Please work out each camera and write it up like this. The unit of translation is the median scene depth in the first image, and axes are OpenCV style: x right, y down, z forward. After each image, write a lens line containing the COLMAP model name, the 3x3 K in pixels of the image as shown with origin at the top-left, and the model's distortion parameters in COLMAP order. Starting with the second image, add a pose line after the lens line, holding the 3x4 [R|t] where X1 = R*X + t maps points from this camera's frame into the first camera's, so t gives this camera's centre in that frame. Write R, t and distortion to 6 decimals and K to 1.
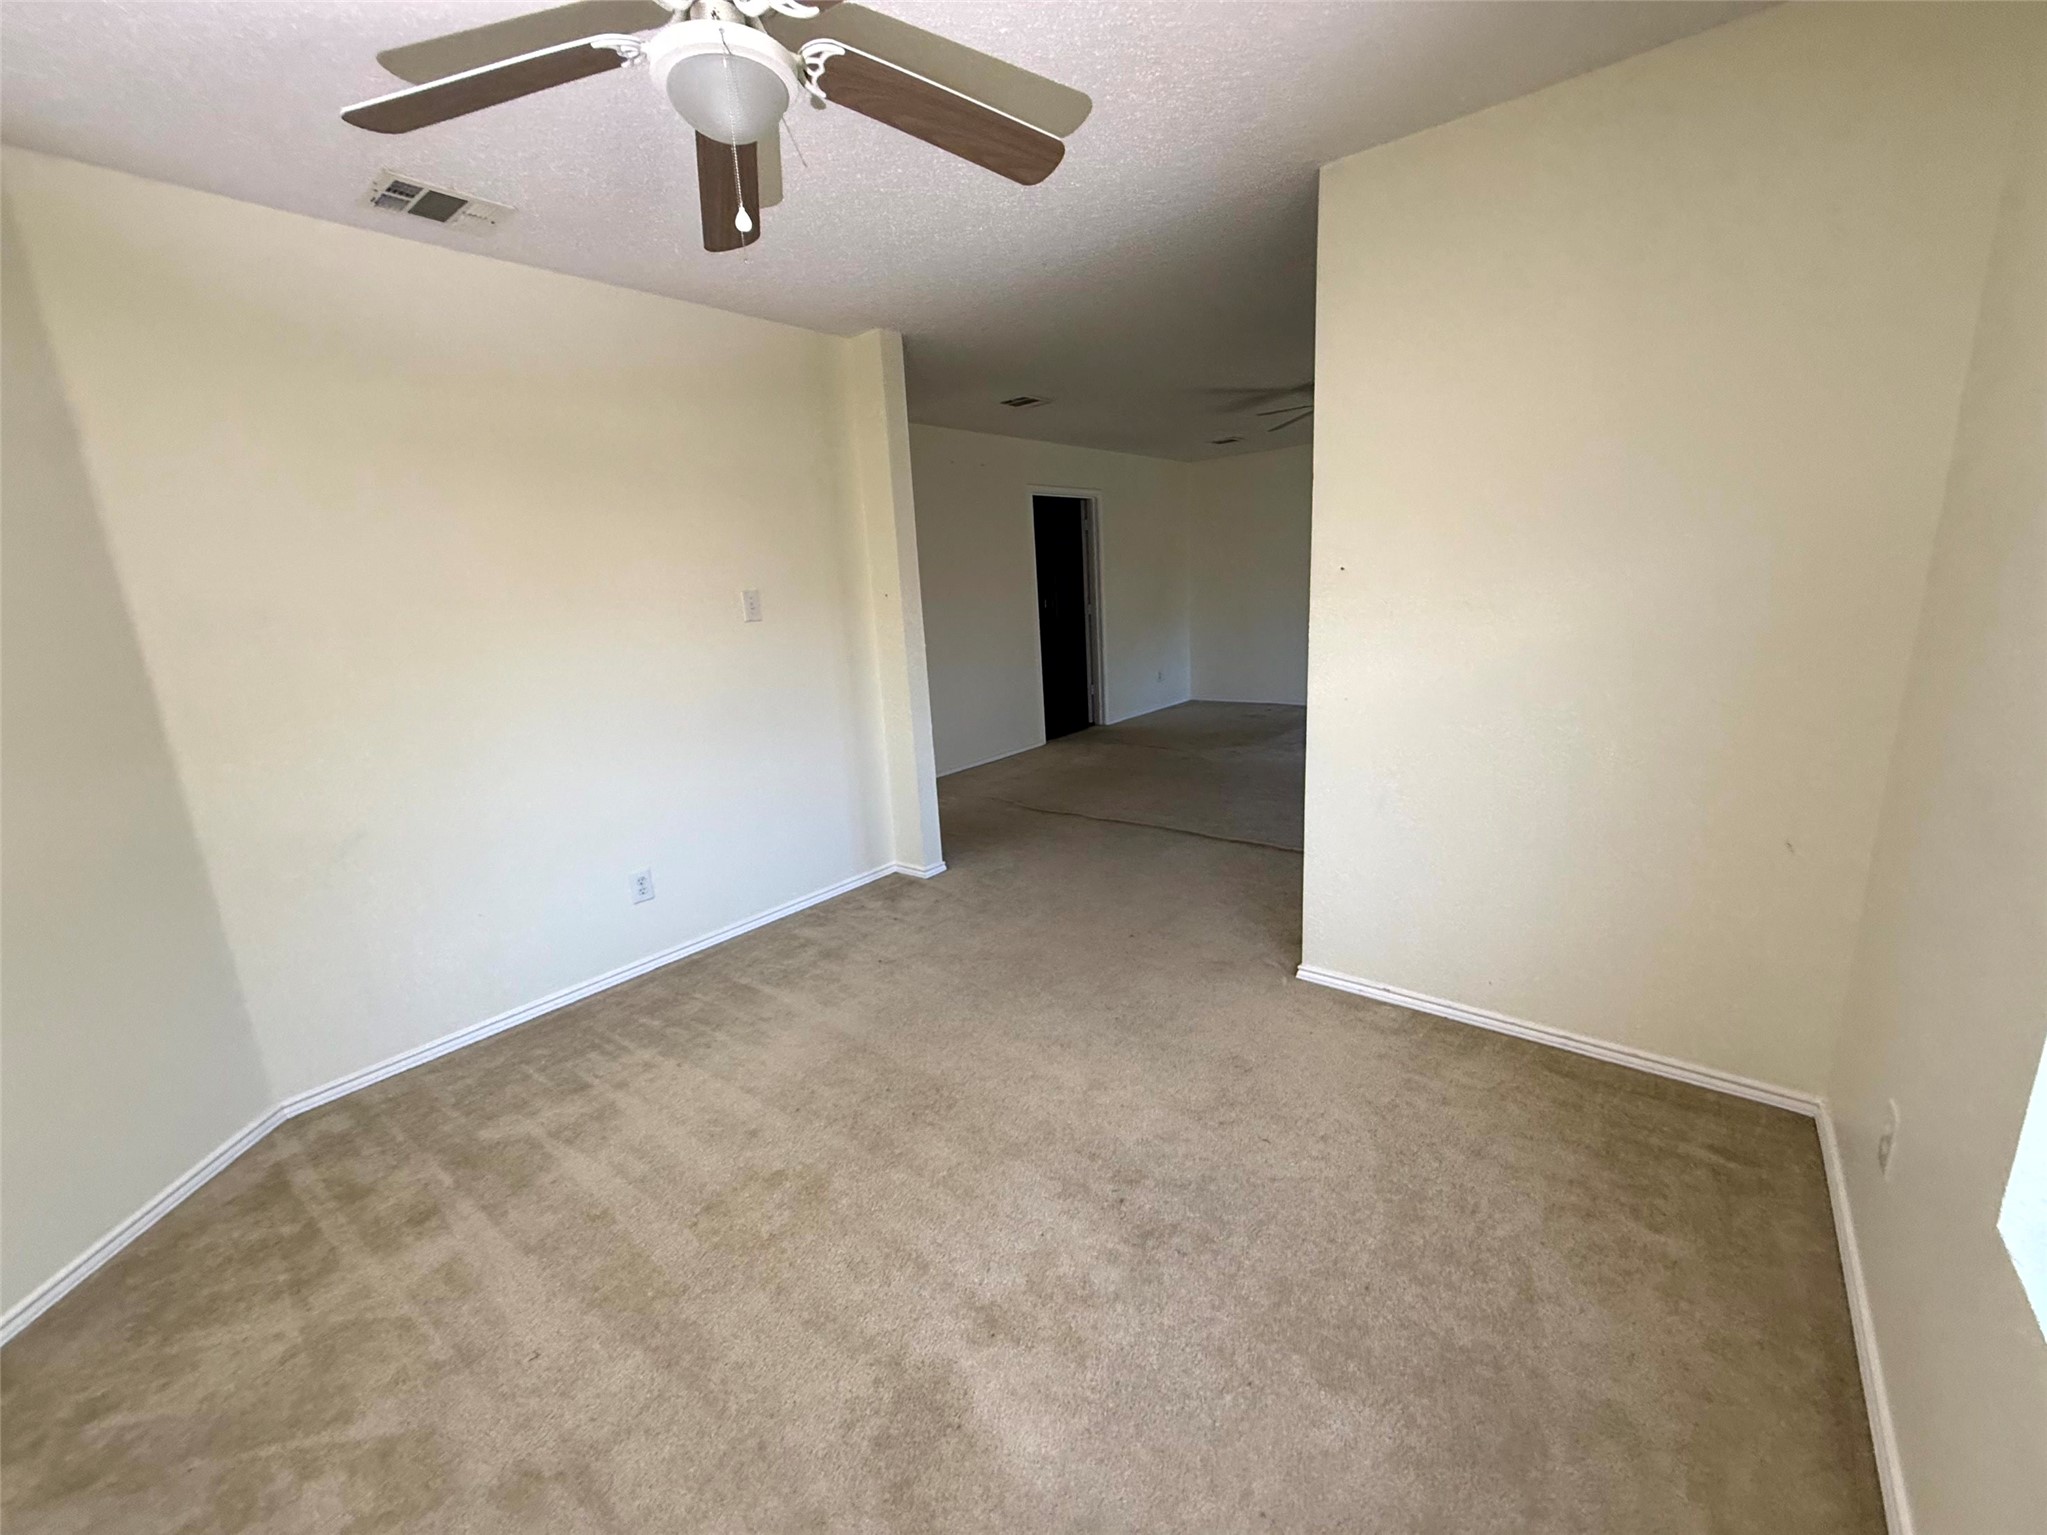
lens RADIAL K [[814.5, 0, 1015.2], [0, 814.5, 764.9], [0, 0, 1]] dist [0.000994, 0.000177]
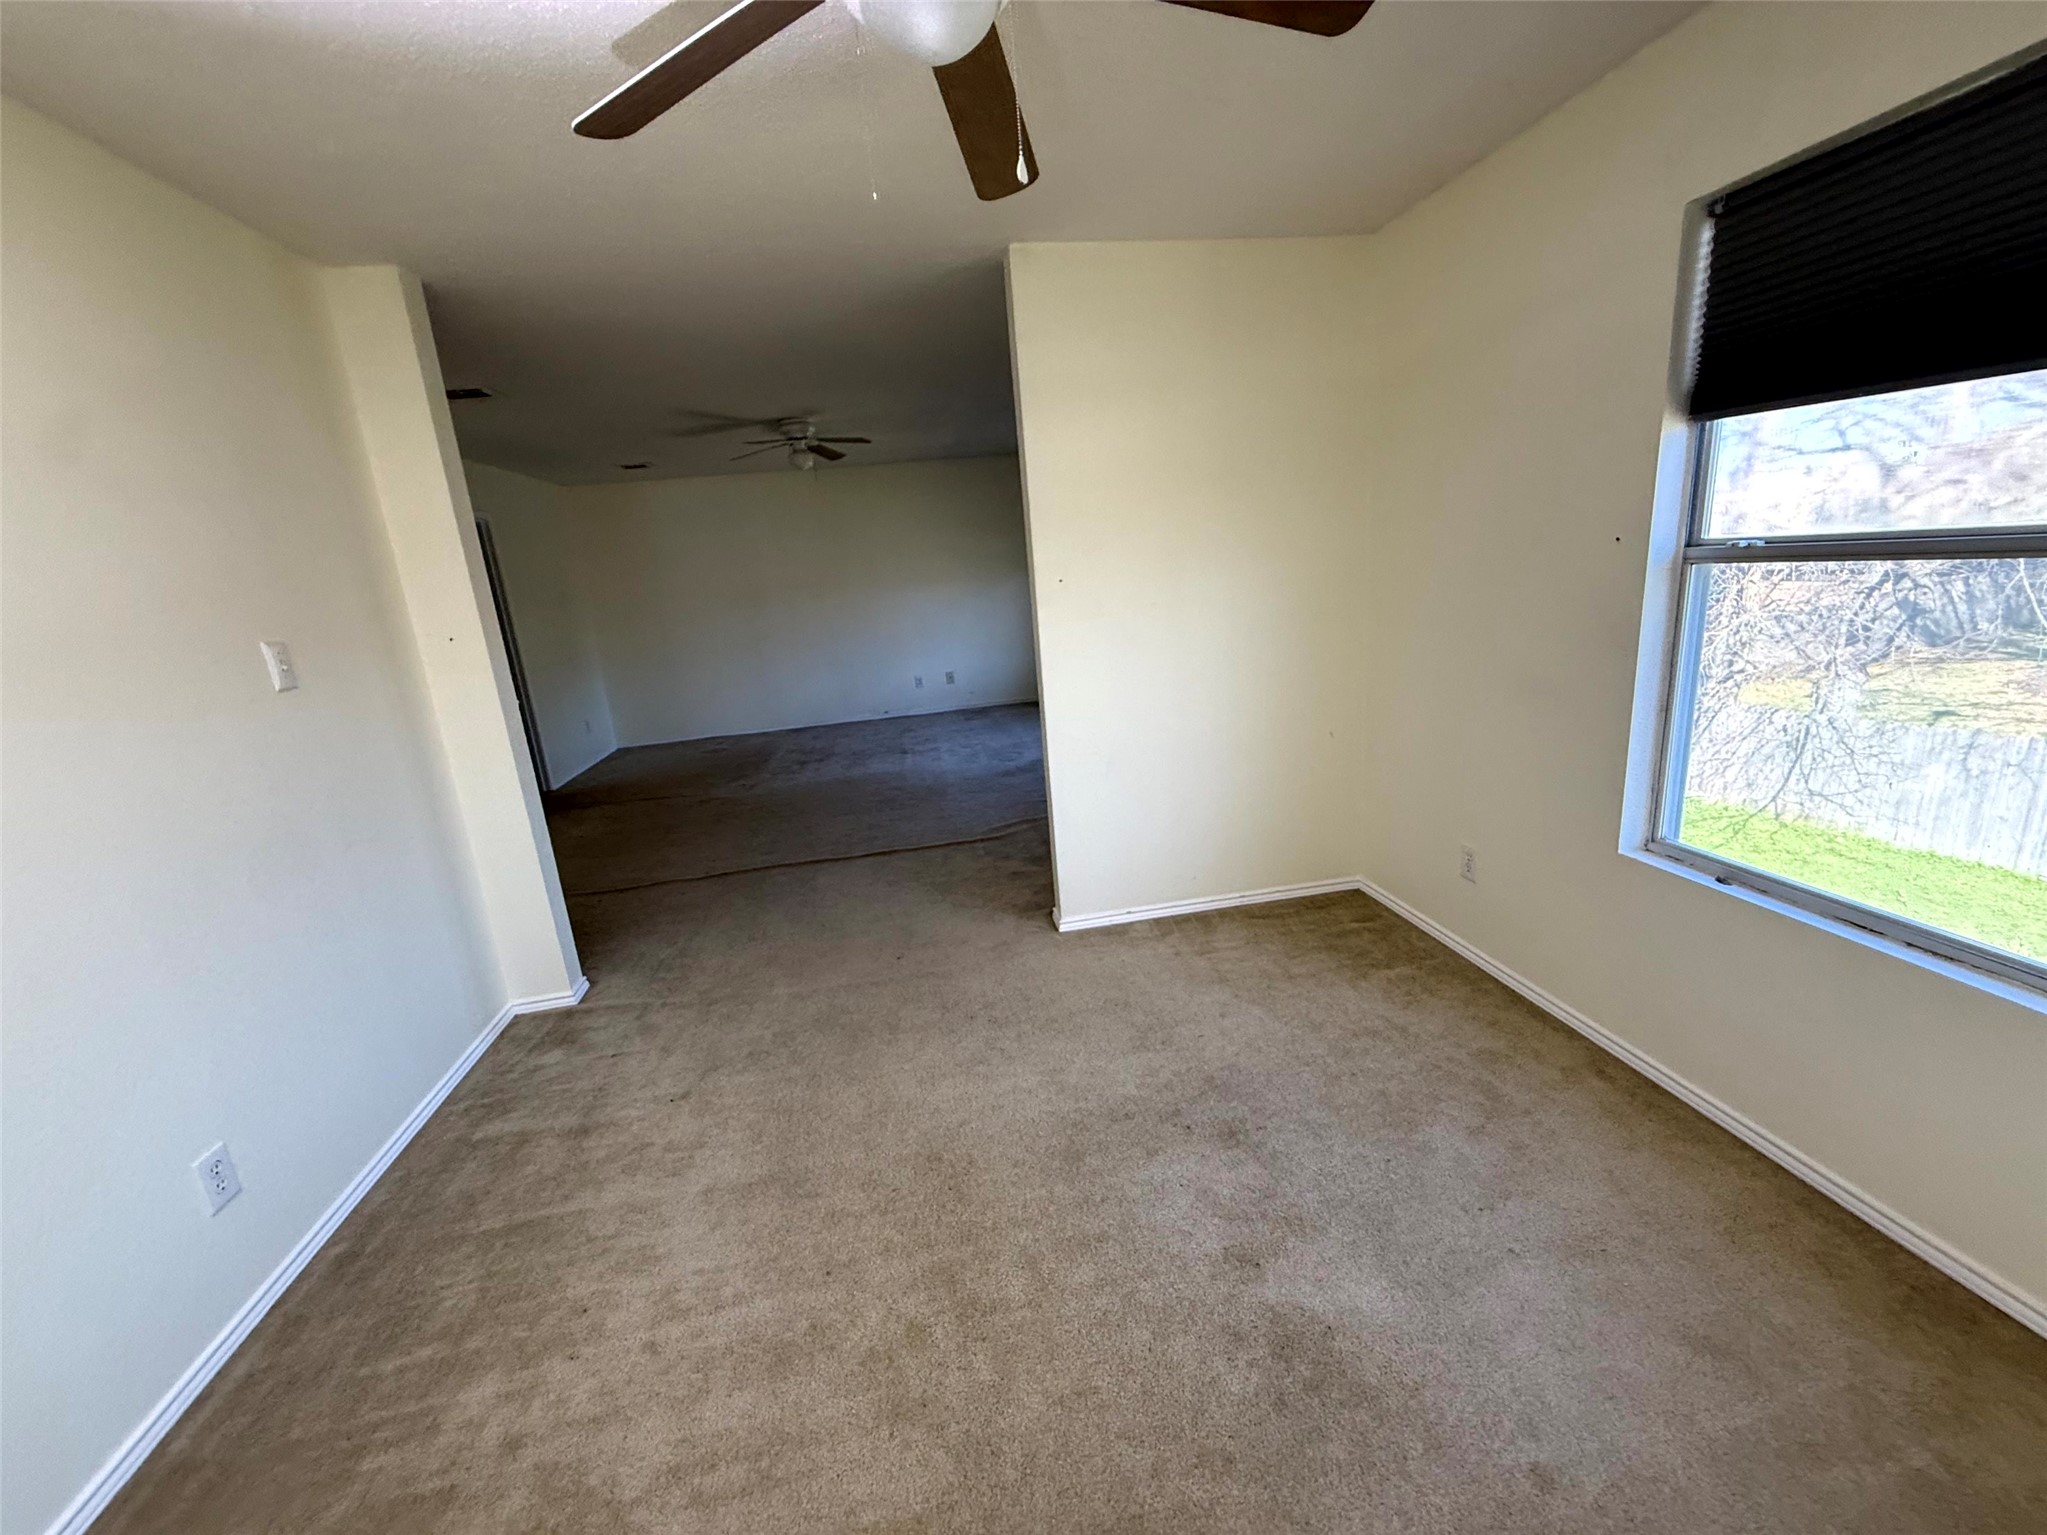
lens RADIAL K [[814.5, 0, 1016.5], [0, 814.5, 769.9], [0, 0, 1]] dist [0.000994, 0.000177]
pose [[0.660421, -0.182685, 0.728333, -0.478096], [0.209929, 0.976196, 0.054501, -0.040103], [-0.720953, 0.116905, 0.683052, 0.211945]]
